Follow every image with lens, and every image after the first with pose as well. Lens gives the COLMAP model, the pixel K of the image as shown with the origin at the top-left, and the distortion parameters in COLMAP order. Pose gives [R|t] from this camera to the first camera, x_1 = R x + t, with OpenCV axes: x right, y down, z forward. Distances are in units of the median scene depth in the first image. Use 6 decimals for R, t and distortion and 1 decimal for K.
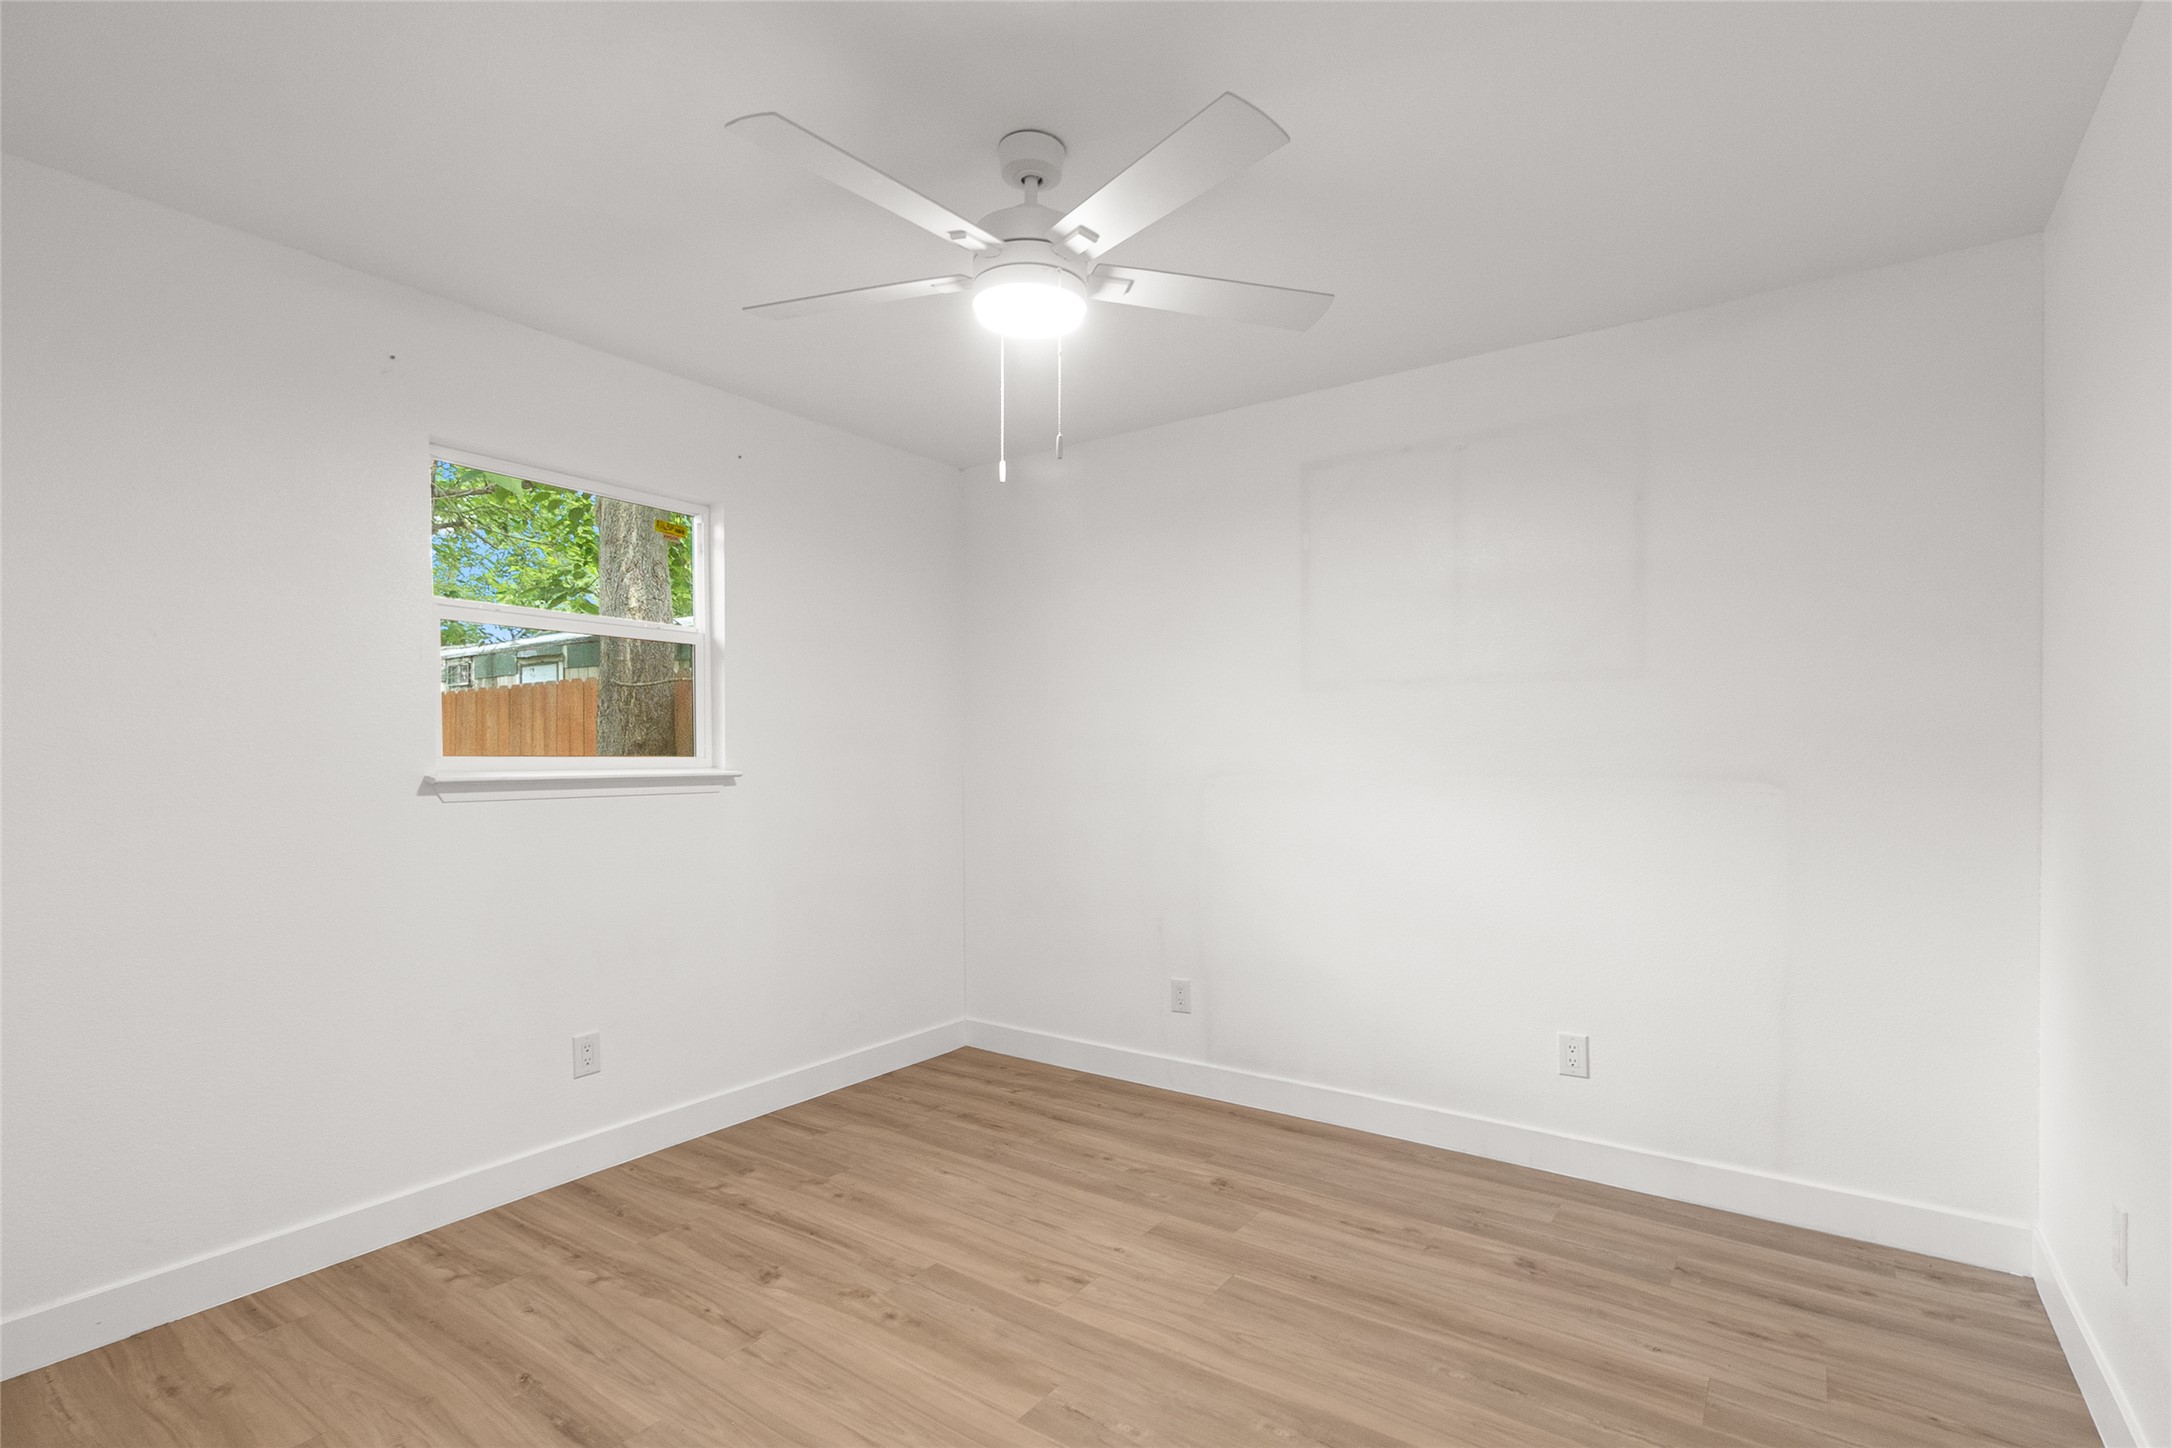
lens RADIAL K [[1021.0, 0, 1060.8], [0, 1021.0, 746.4], [0, 0, 1]] dist [-0.000478, -0.000836]
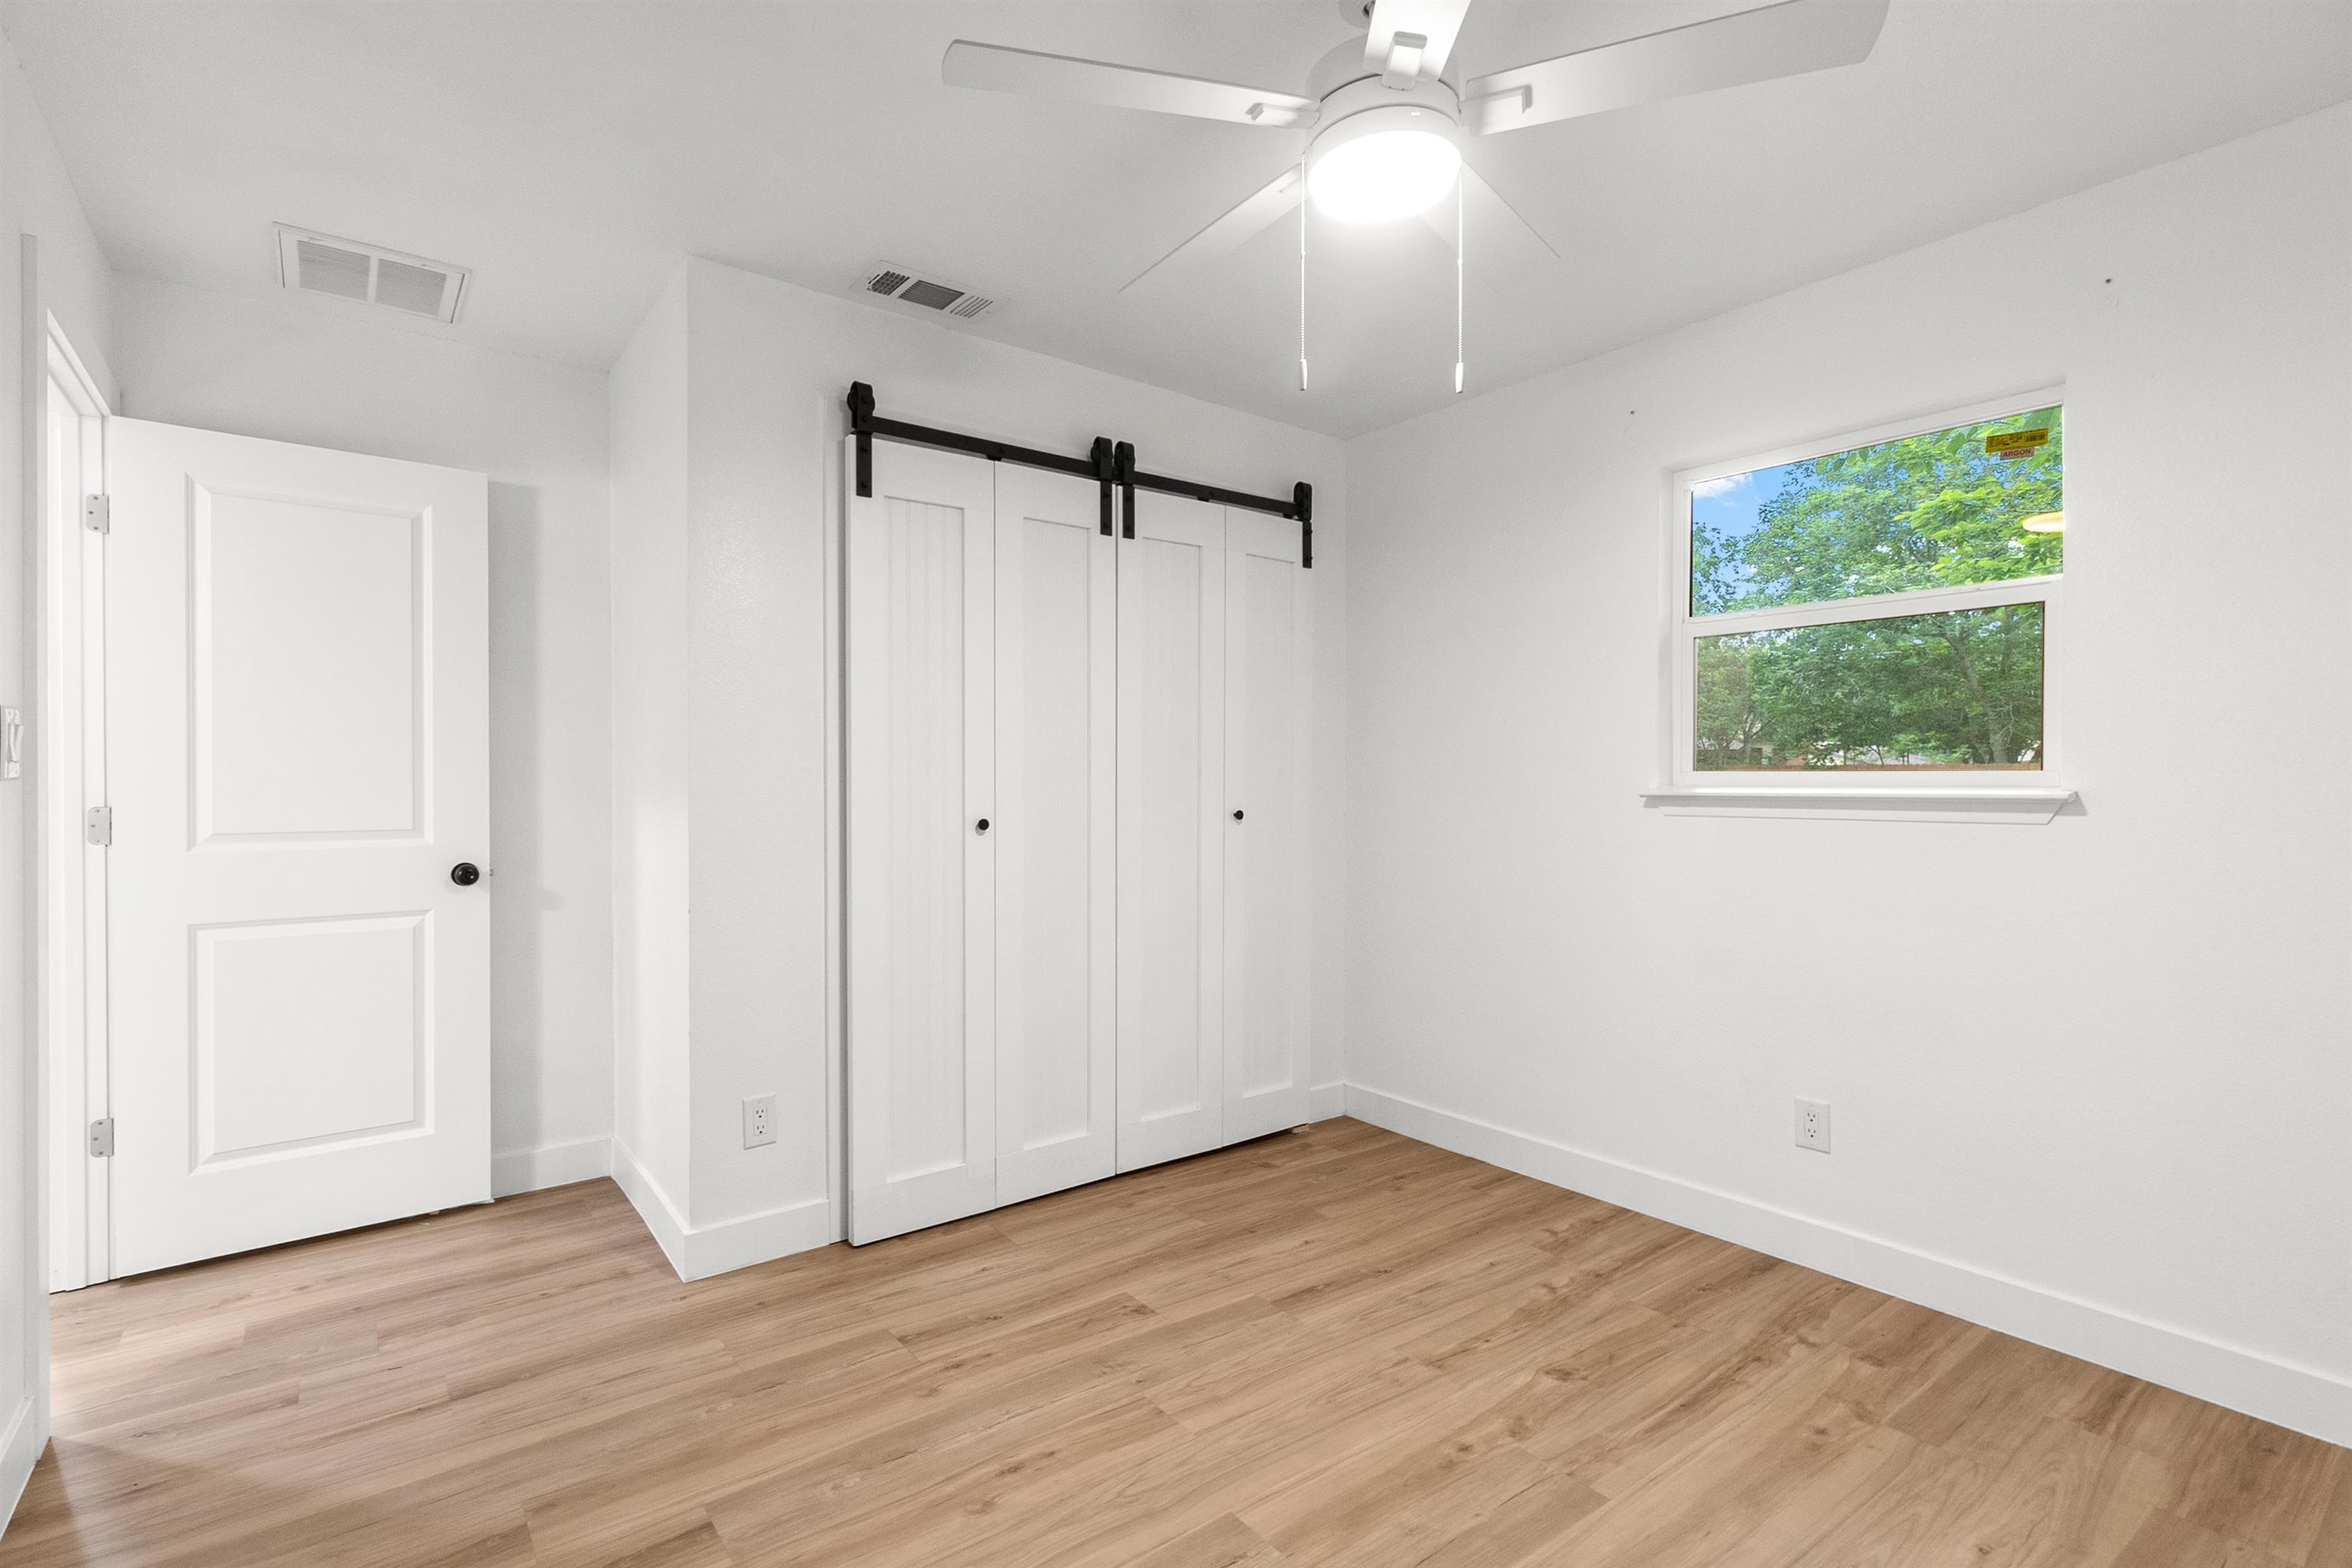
lens RADIAL K [[1078.8, 0, 1165.2], [0, 1078.8, 772.8], [0, 0, 1]] dist [0.000167, -0.000049]
pose [[-0.285067, 0.000212, -0.958508, 0.613732], [0.012721, 0.999913, -0.003562, 0.009160], [0.958423, -0.013209, -0.285045, 0.850155]]
